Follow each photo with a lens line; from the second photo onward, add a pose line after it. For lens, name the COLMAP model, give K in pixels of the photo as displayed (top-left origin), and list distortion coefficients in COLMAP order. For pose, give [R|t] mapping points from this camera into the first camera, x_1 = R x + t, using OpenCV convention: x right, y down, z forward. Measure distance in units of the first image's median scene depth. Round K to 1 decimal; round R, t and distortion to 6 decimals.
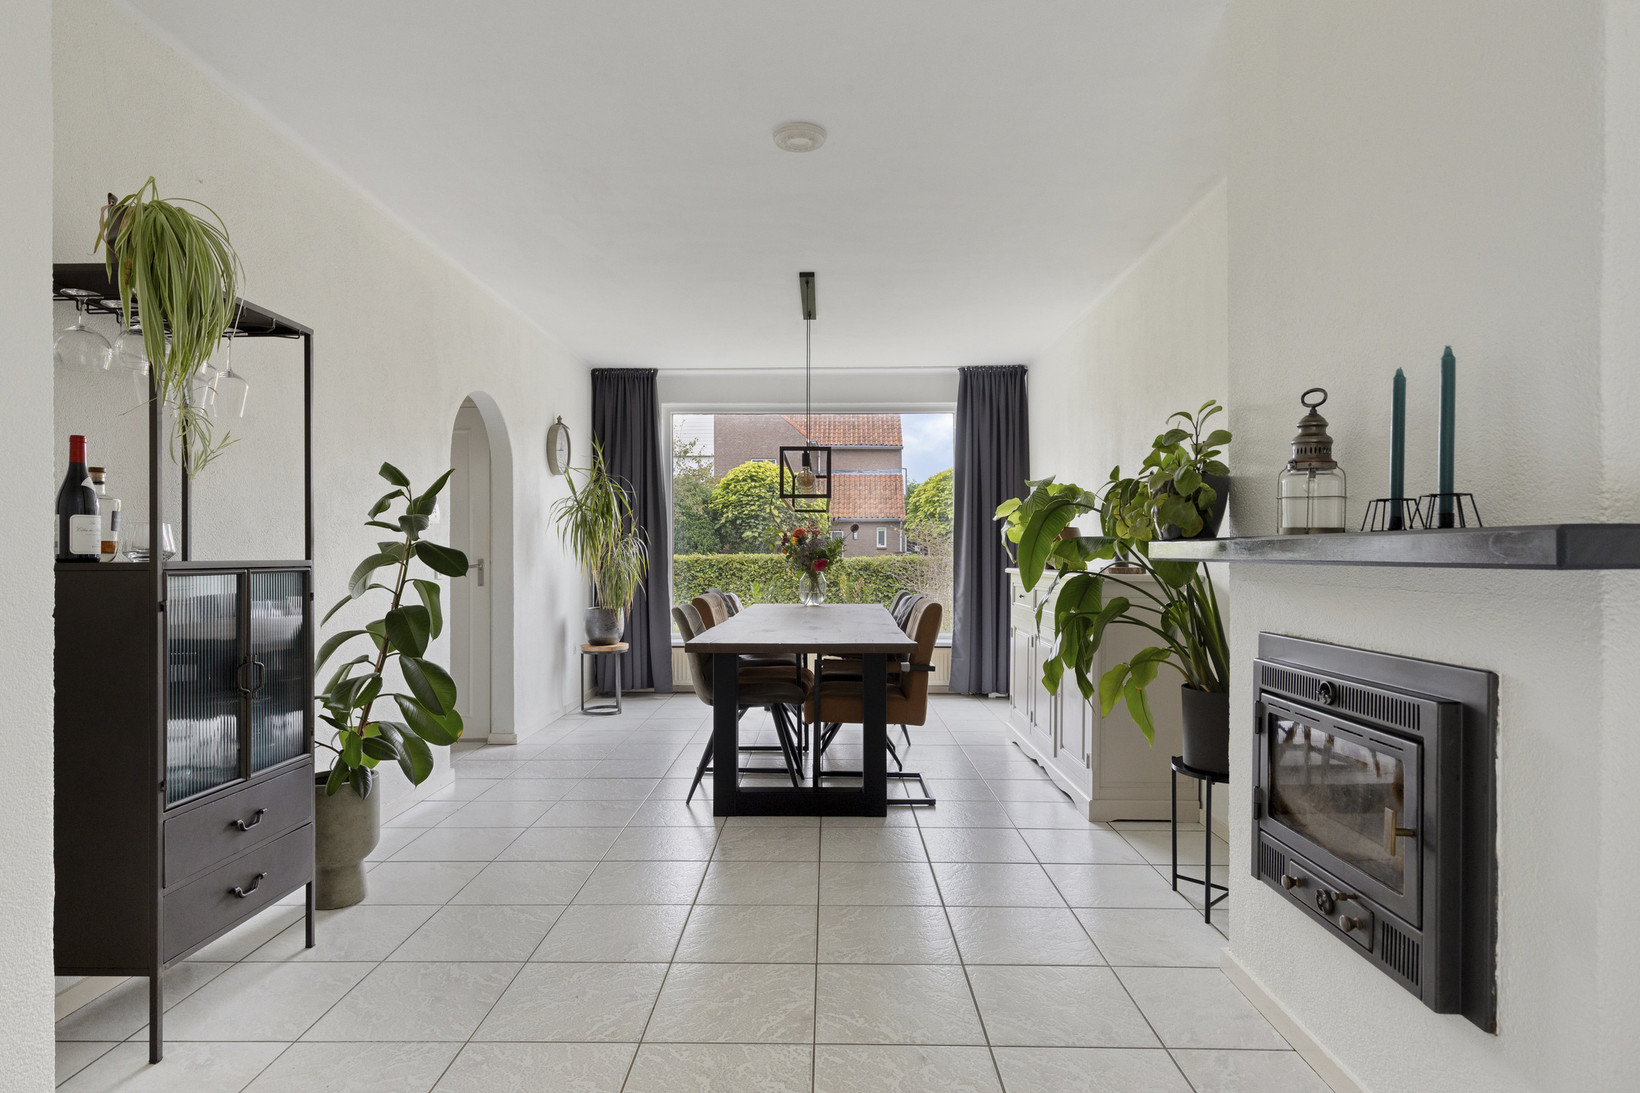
lens RADIAL K [[884.6, 0, 812.7], [0, 884.6, 542.7], [0, 0, 1]] dist [0.004092, -0.000562]
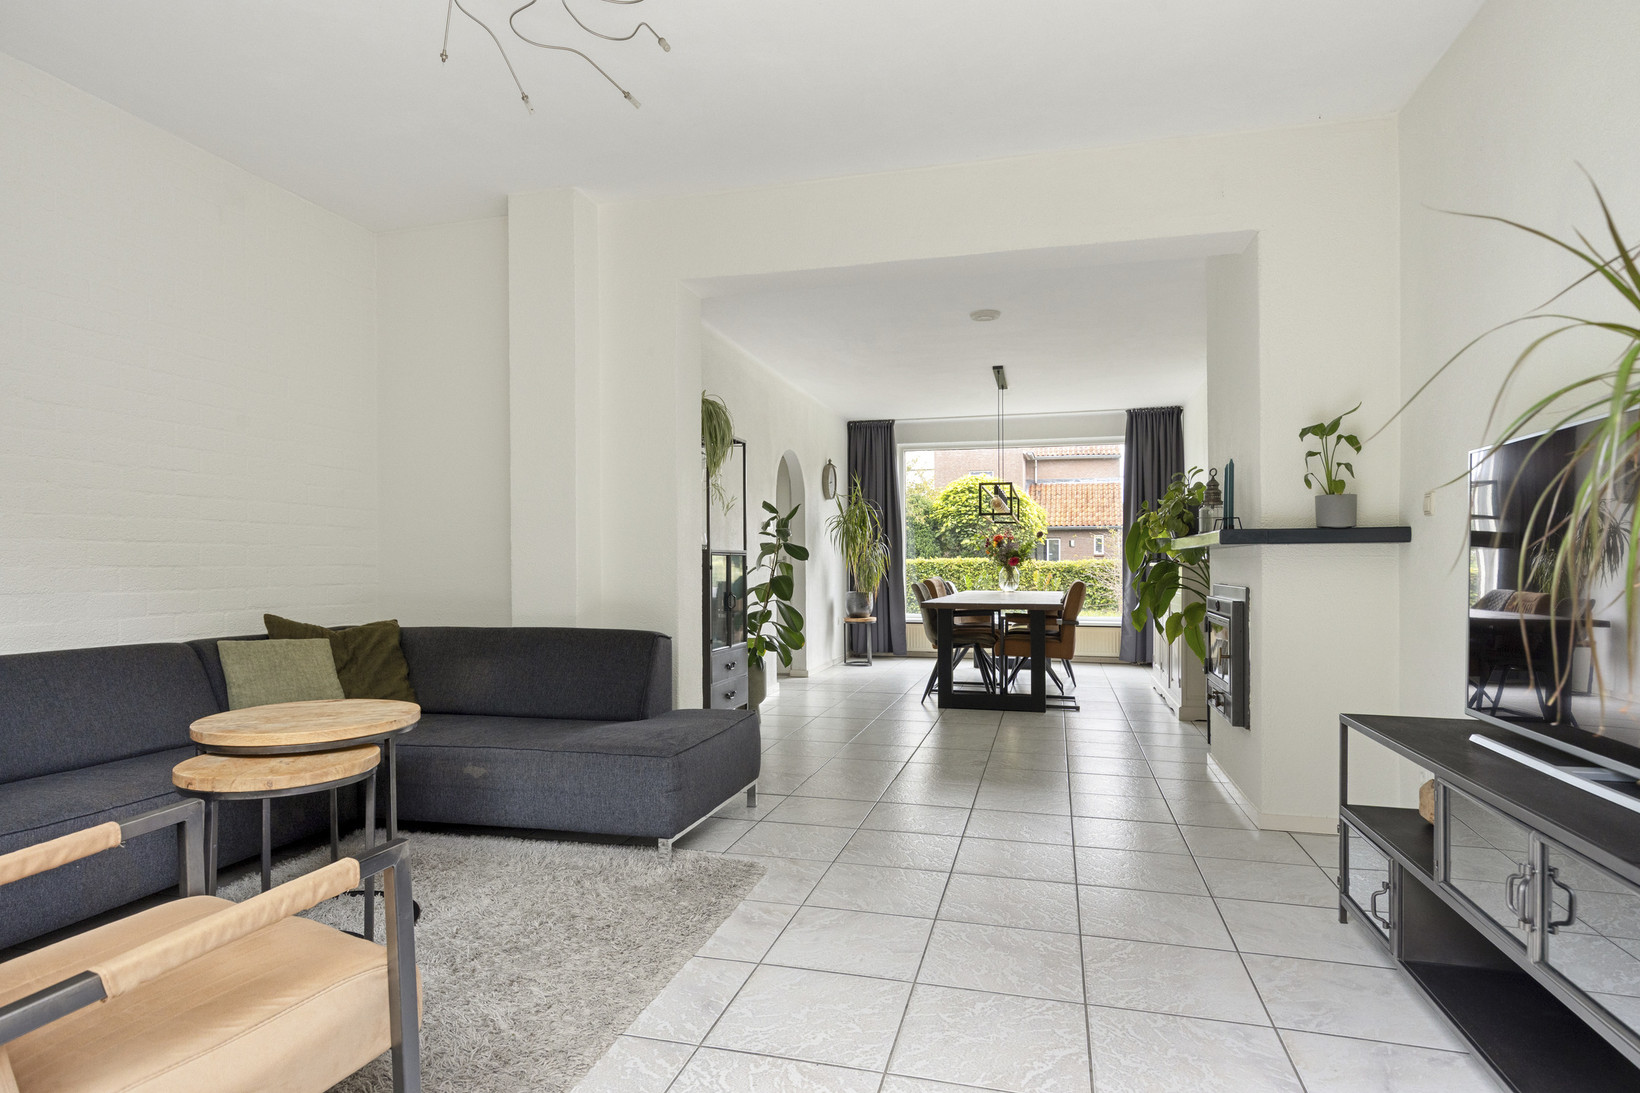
lens RADIAL K [[884.6, 0, 813.9], [0, 884.6, 541.7], [0, 0, 1]] dist [0.004092, -0.000562]
pose [[0.969841, -0.005517, -0.243678, 0.044725], [0.002779, 0.999929, -0.011576, 0.009927], [0.243724, 0.010550, 0.969787, -0.436623]]
